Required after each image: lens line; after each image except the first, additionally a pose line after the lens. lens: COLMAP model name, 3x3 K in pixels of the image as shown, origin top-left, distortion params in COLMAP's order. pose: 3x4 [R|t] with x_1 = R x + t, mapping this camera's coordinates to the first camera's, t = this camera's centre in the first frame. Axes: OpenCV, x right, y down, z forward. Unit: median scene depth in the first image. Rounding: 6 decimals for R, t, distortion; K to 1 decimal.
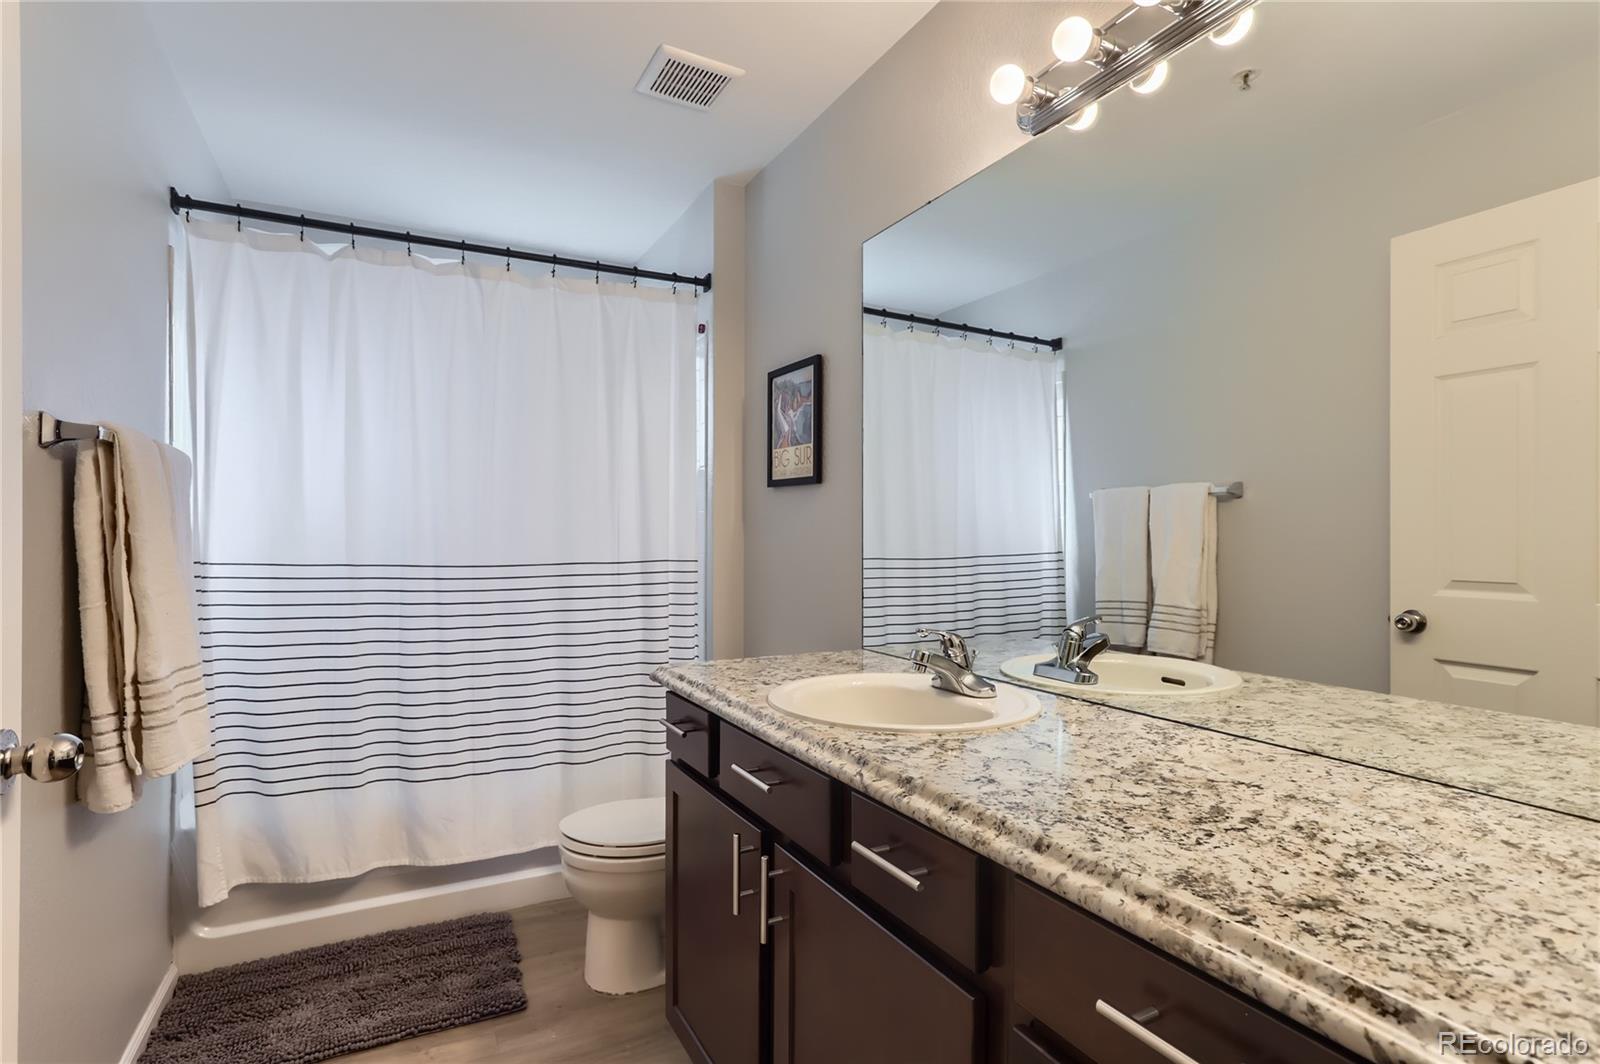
lens RADIAL K [[769.7, 0, 798.0], [0, 769.7, 535.6], [0, 0, 1]] dist [-0.011778, -0.001350]
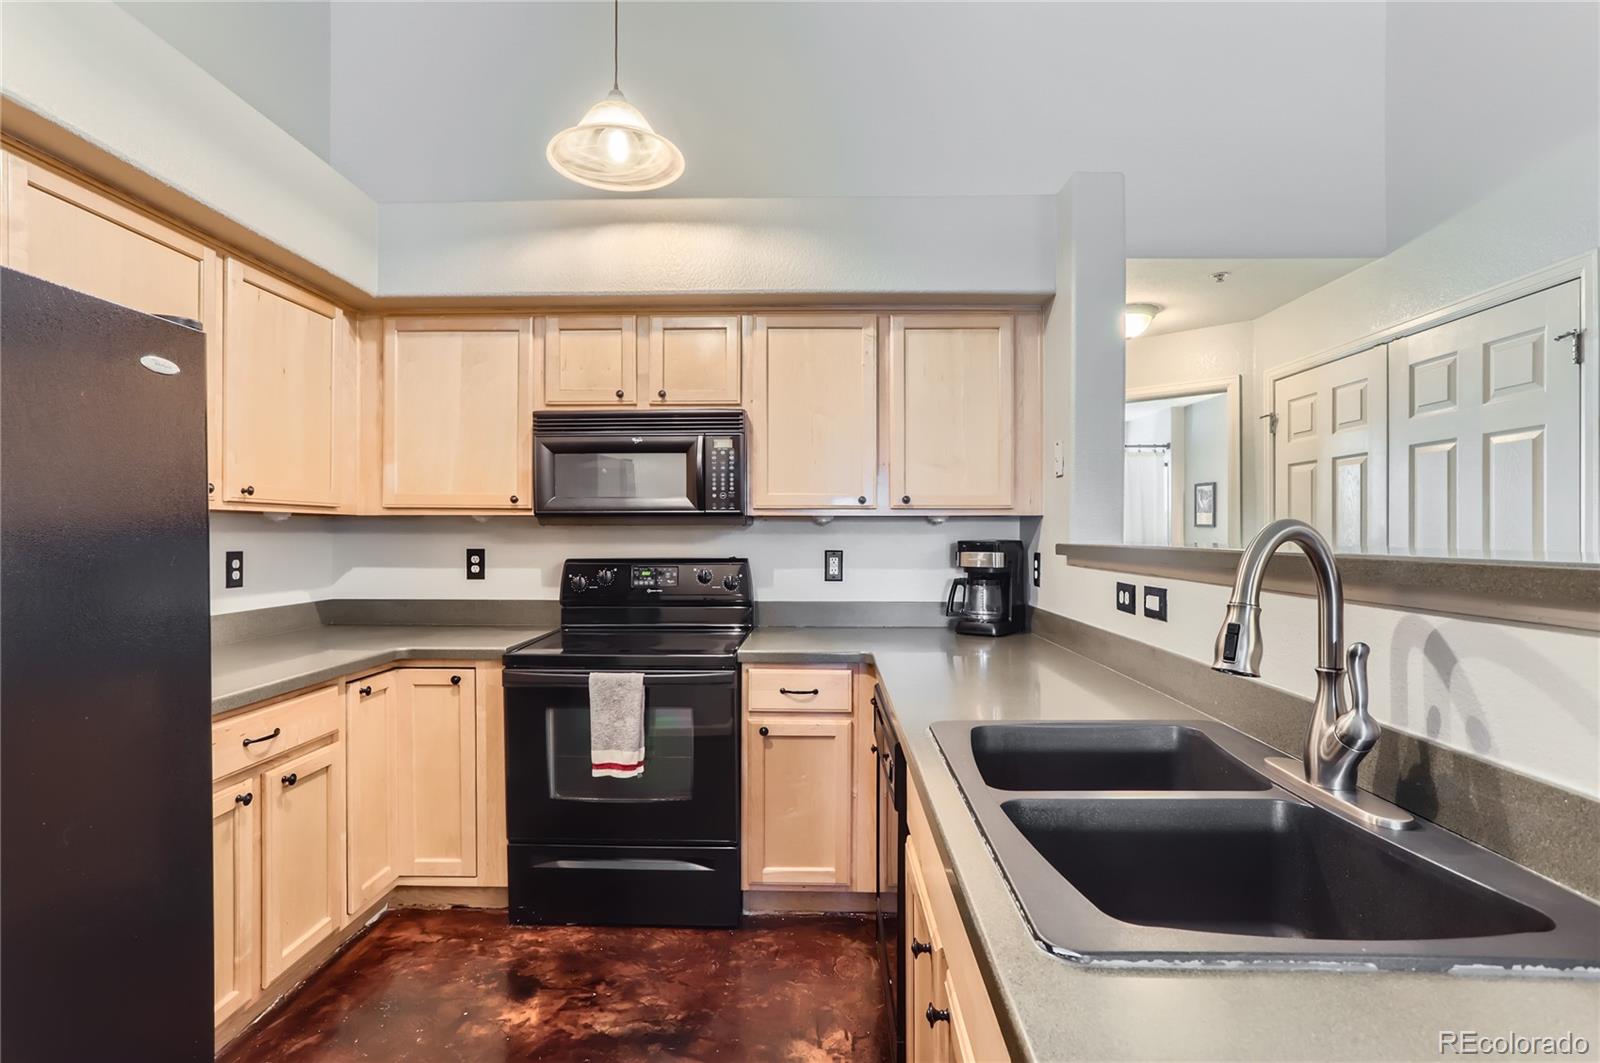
lens RADIAL K [[769.7, 0, 800.0], [0, 769.7, 534.7], [0, 0, 1]] dist [-0.011778, -0.001350]
pose [[0.865660, 0.004944, -0.500608, 0.111566], [-0.002475, 0.999981, 0.005597, -0.051861], [0.500626, -0.003606, 0.865656, -2.038604]]
